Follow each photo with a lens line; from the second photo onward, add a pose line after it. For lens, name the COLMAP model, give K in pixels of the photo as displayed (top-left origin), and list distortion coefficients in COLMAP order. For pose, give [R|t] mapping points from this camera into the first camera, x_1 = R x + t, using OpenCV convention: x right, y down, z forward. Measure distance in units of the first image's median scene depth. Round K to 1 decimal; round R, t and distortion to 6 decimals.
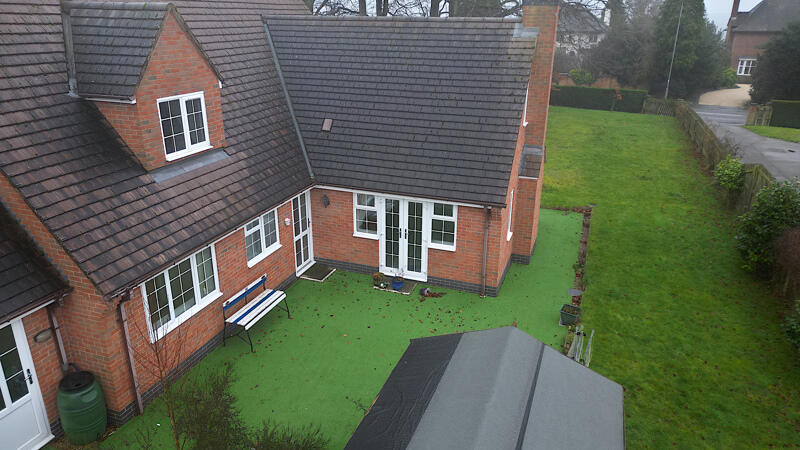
lens RADIAL K [[549.1, 0, 404.1], [0, 549.1, 223.5], [0, 0, 1]] dist [0.029272, -0.015488]
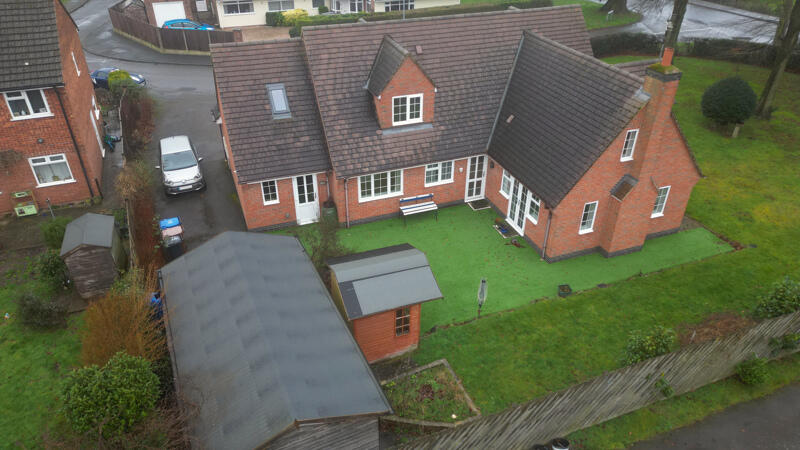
lens RADIAL K [[549.1, 0, 401.2], [0, 549.1, 227.7], [0, 0, 1]] dist [0.029272, -0.015488]
pose [[0.654646, 0.405819, -0.637769, 1.039798], [-0.270761, 0.913585, 0.303397, -0.384393], [0.705781, -0.025935, 0.707955, -0.449559]]
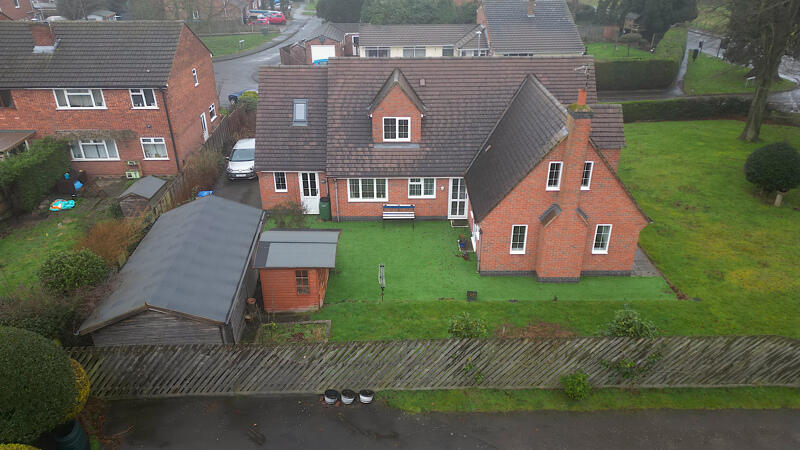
lens RADIAL K [[549.1, 0, 401.5], [0, 549.1, 223.9], [0, 0, 1]] dist [0.029272, -0.015488]
pose [[0.348347, 0.420569, -0.837721, 1.760740], [-0.330989, 0.891316, 0.309842, -0.553043], [0.876984, 0.169343, 0.449691, 0.018430]]
